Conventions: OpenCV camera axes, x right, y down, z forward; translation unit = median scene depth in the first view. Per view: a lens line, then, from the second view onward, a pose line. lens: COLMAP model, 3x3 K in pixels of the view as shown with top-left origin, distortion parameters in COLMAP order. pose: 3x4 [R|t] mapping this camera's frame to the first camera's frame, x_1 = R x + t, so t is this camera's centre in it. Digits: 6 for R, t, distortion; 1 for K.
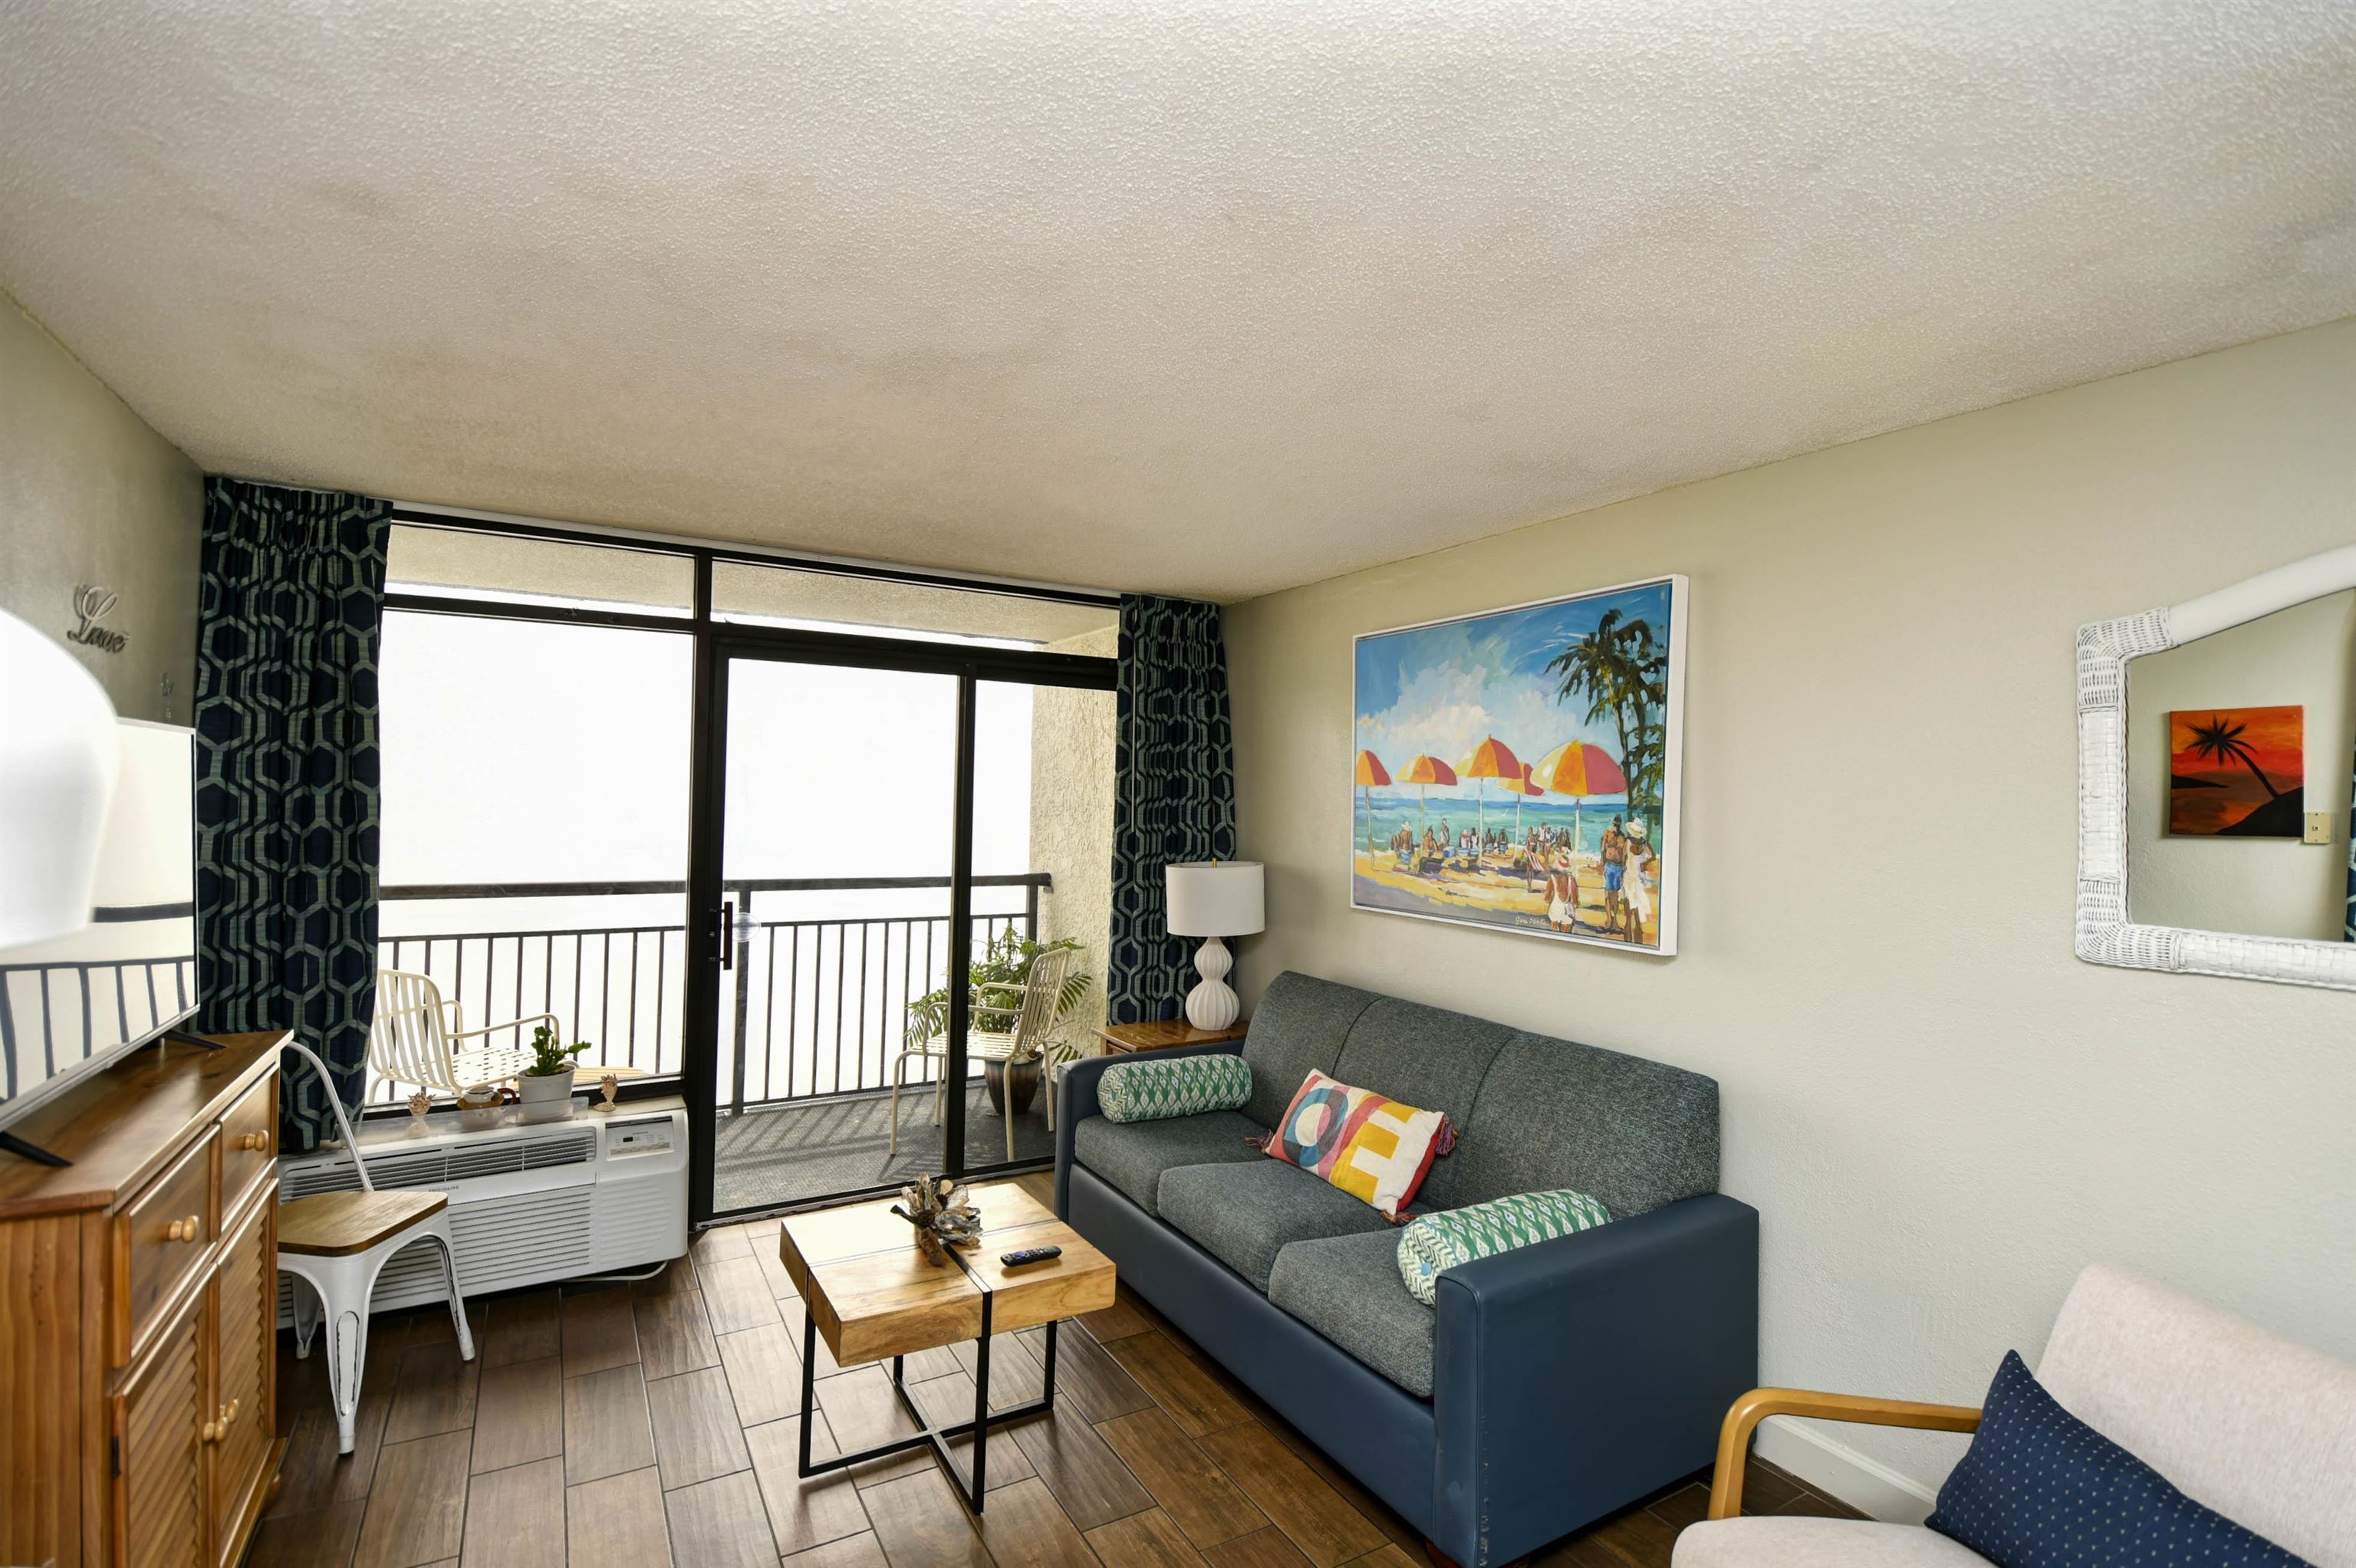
lens RADIAL K [[1072.0, 0, 1207.1], [0, 1072.0, 787.5], [0, 0, 1]] dist [-0.001119, -0.014384]
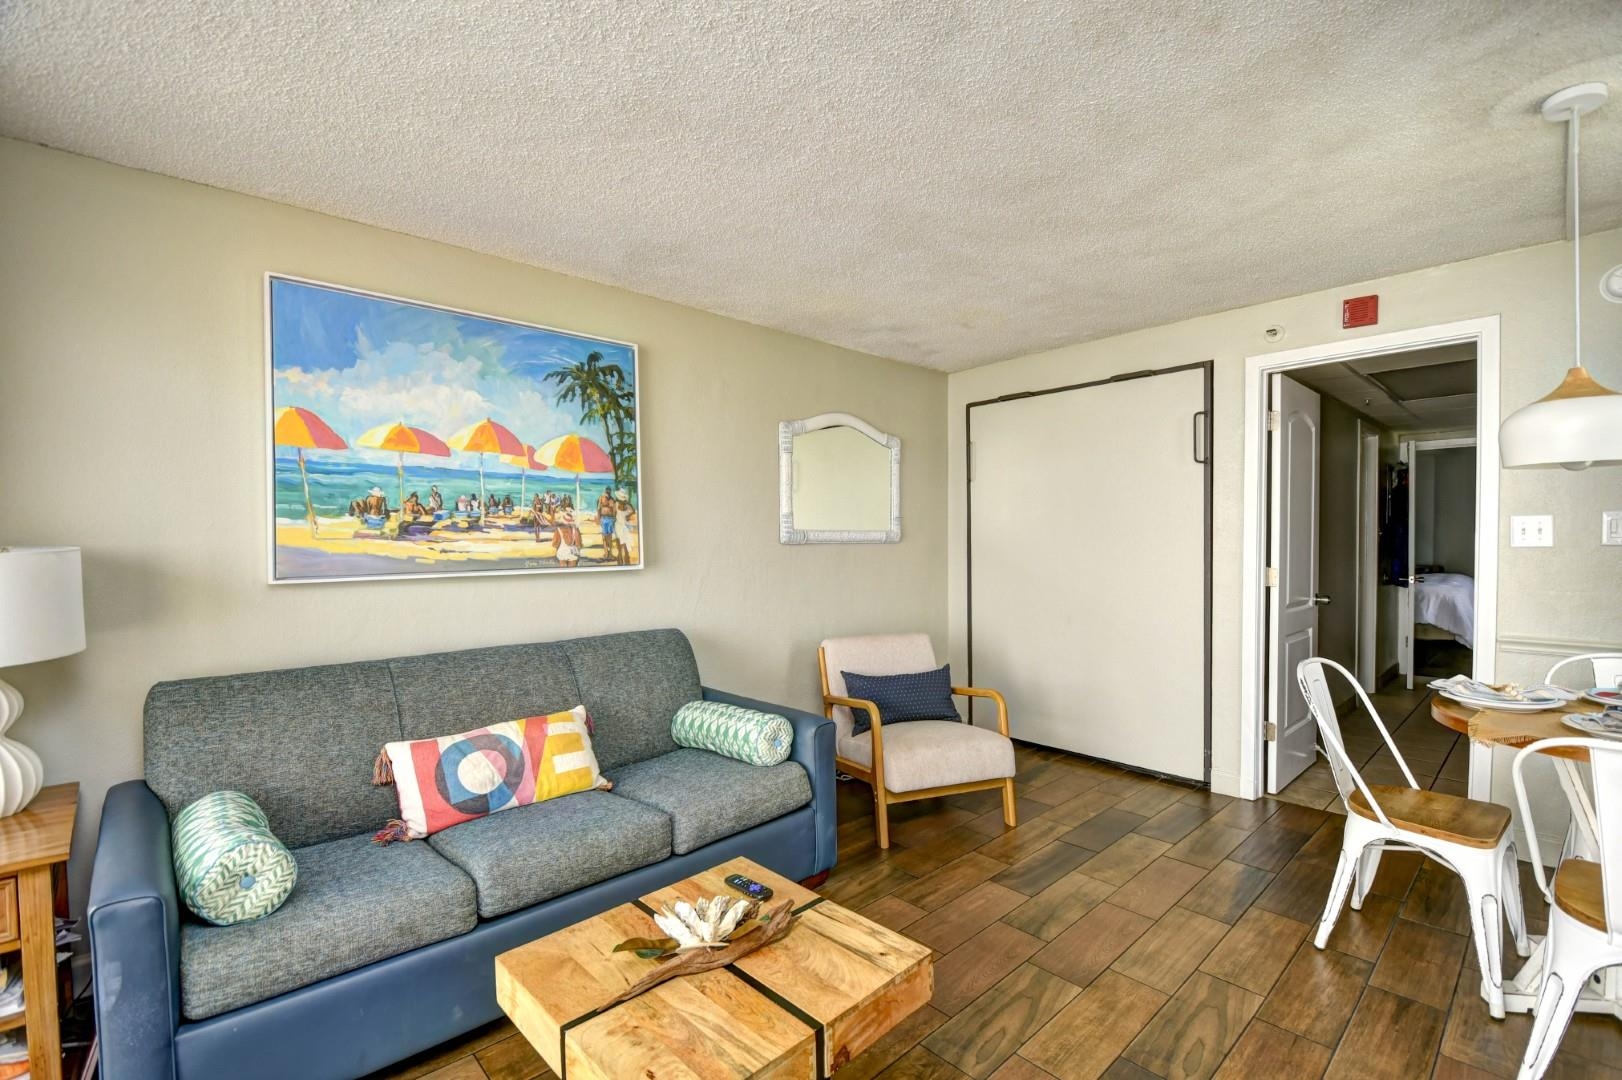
lens RADIAL K [[715.6, 0, 808.1], [0, 715.6, 561.7], [0, 0, 1]] dist [0.020716, -0.024906]
pose [[-0.210201, -0.055443, 0.976085, -0.657009], [-0.011999, 0.998462, 0.054130, 0.069752], [-0.977585, -0.000334, -0.210543, 0.857115]]
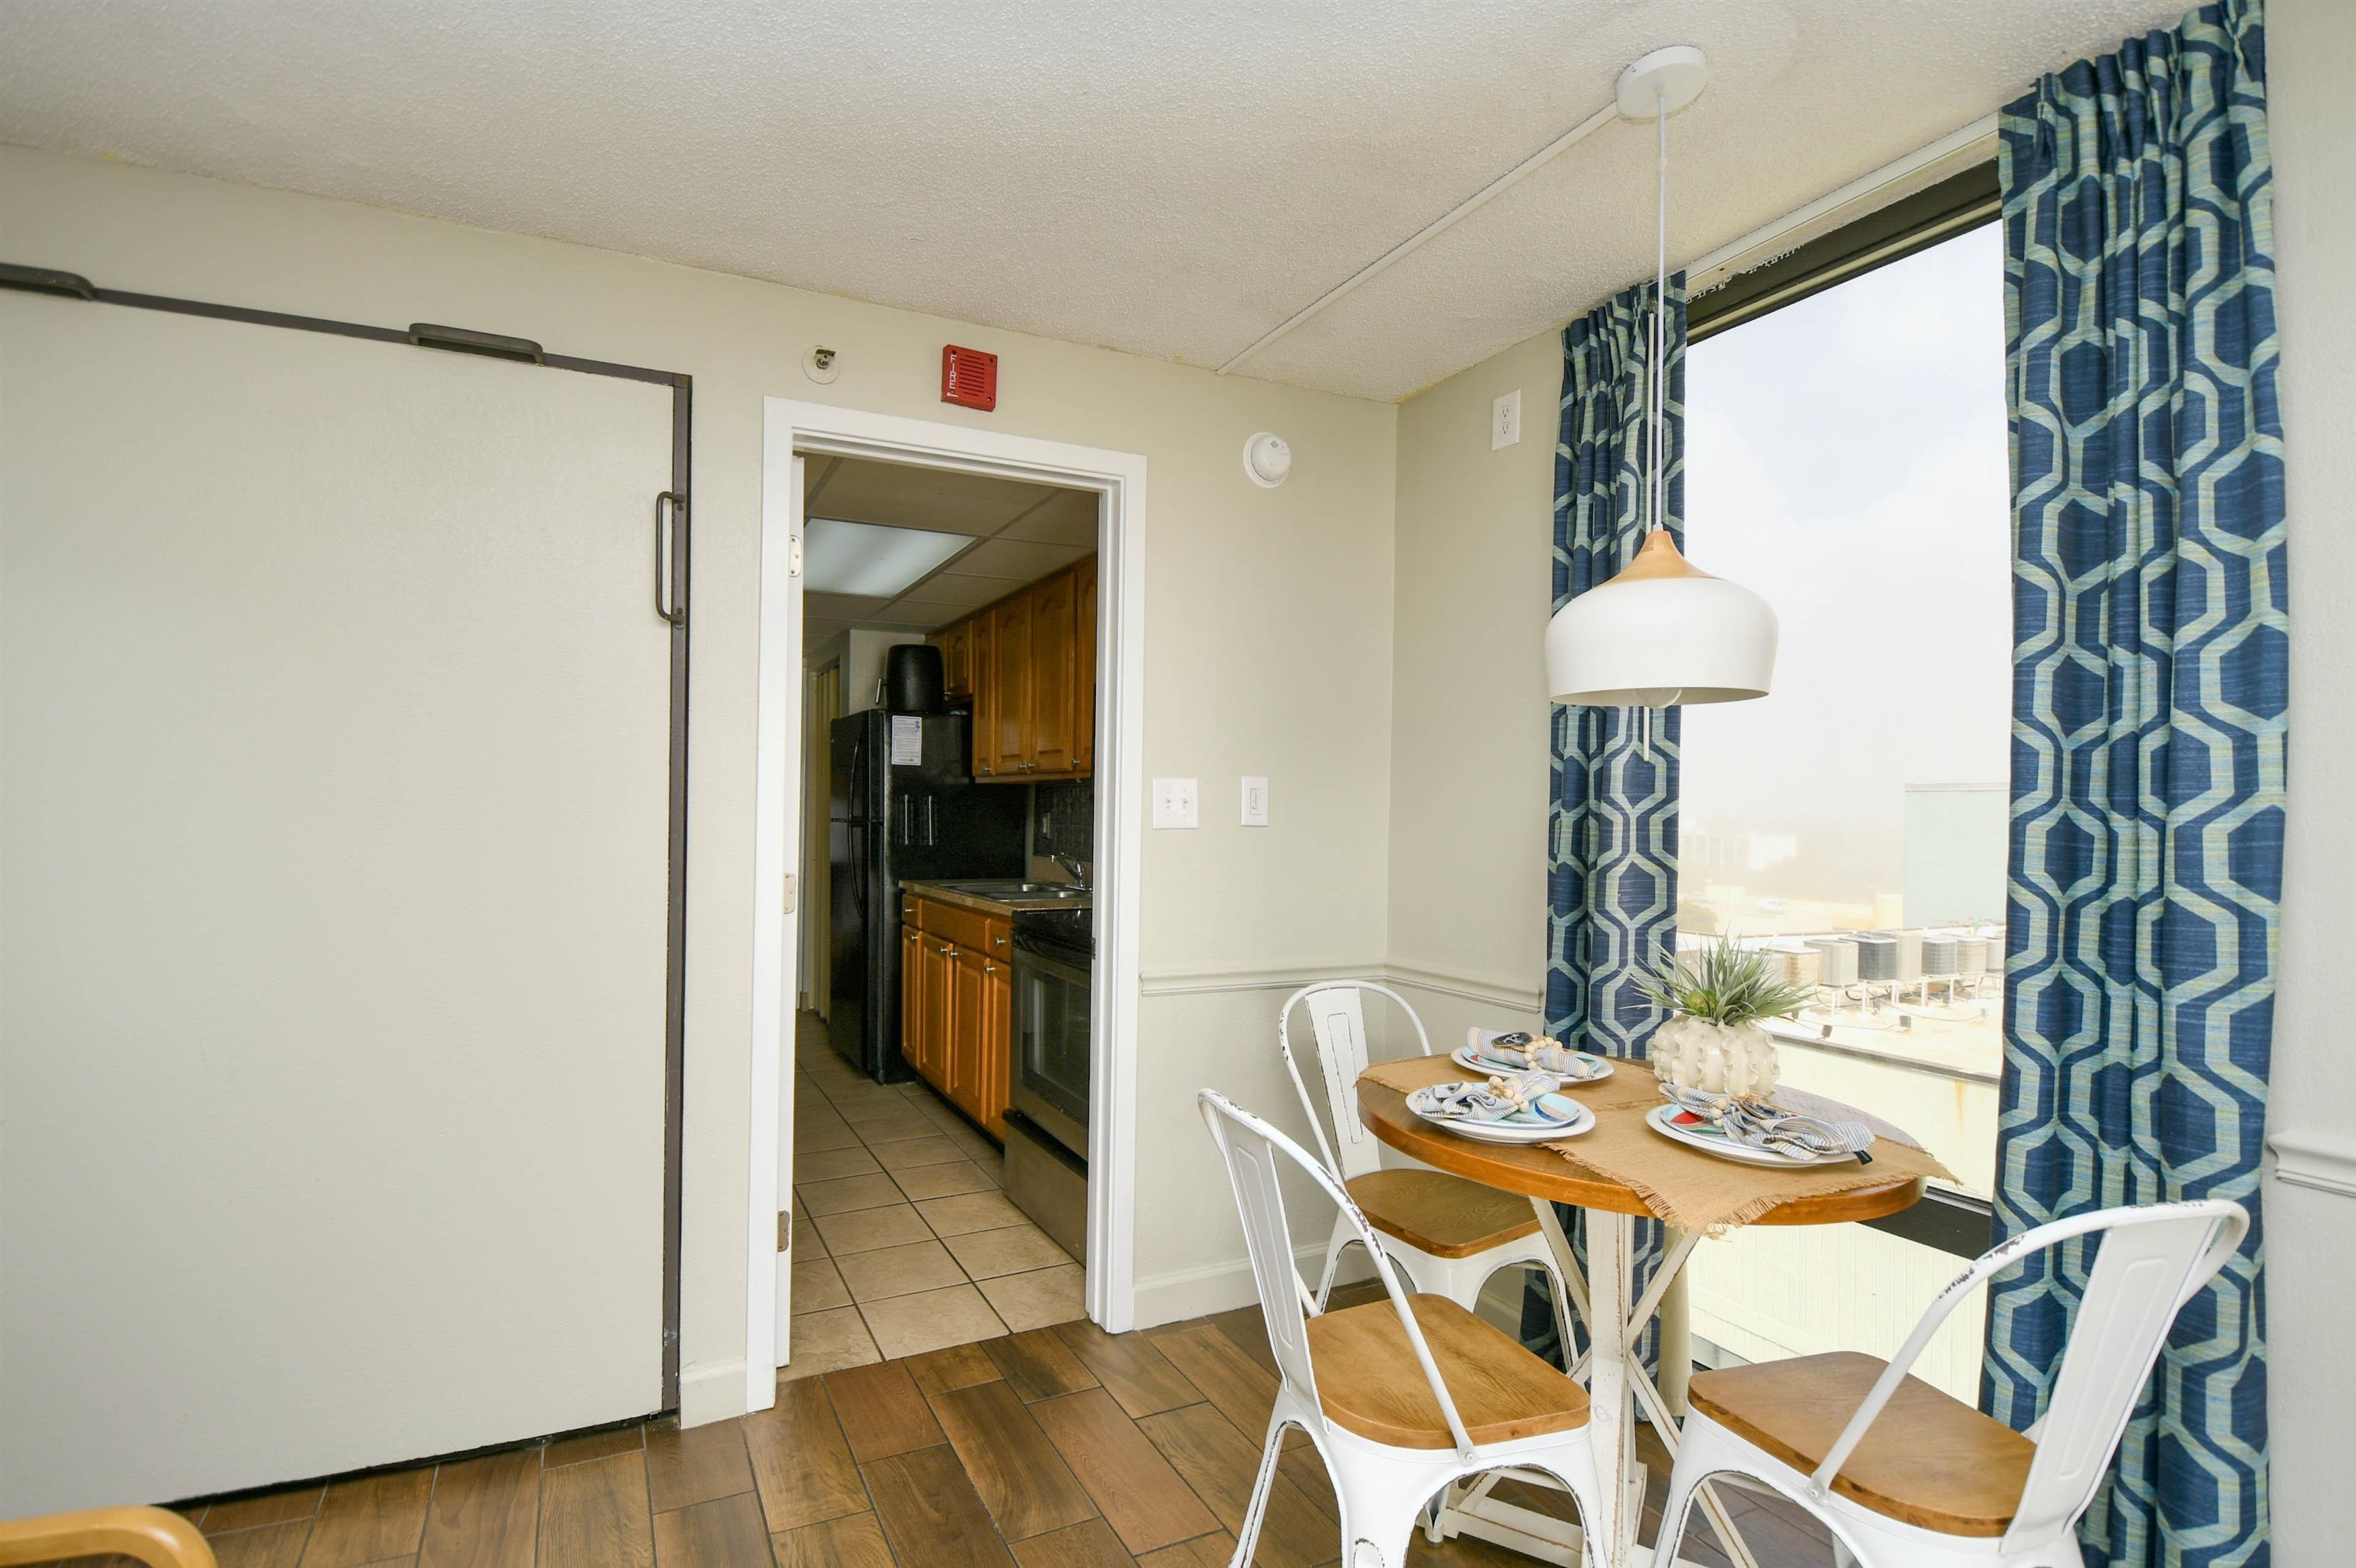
lens RADIAL K [[1091.8, 0, 1095.0], [0, 1091.8, 804.4], [0, 0, 1]] dist [-0.001789, -0.000513]
pose [[-0.994266, -0.038088, 0.099924, -0.010075], [-0.039361, 0.999167, -0.010796, 0.082156], [-0.099430, -0.014668, -0.994936, 0.671215]]
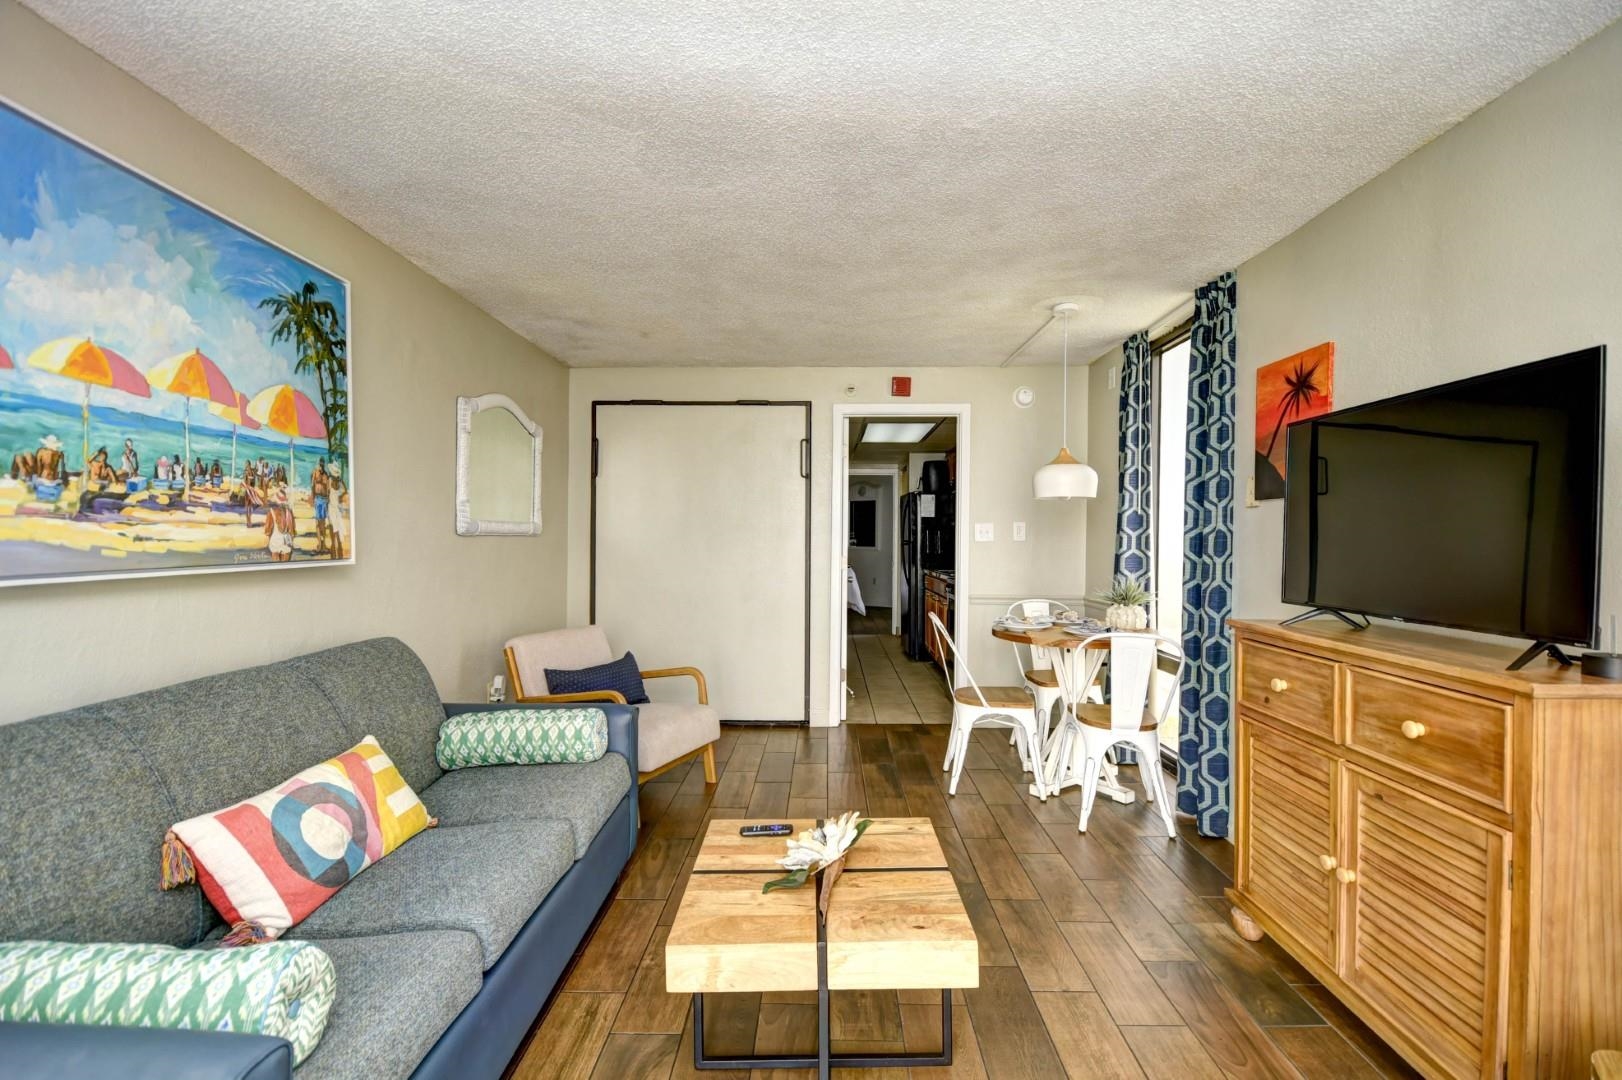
lens RADIAL K [[738.1, 0, 831.0], [0, 738.1, 542.4], [0, 0, 1]] dist [-0.001119, -0.014384]
pose [[-0.862782, -0.035440, 0.504333, -0.496122], [-0.035326, 0.999328, 0.009790, 0.086364], [-0.504341, -0.009370, -0.863454, 1.310304]]
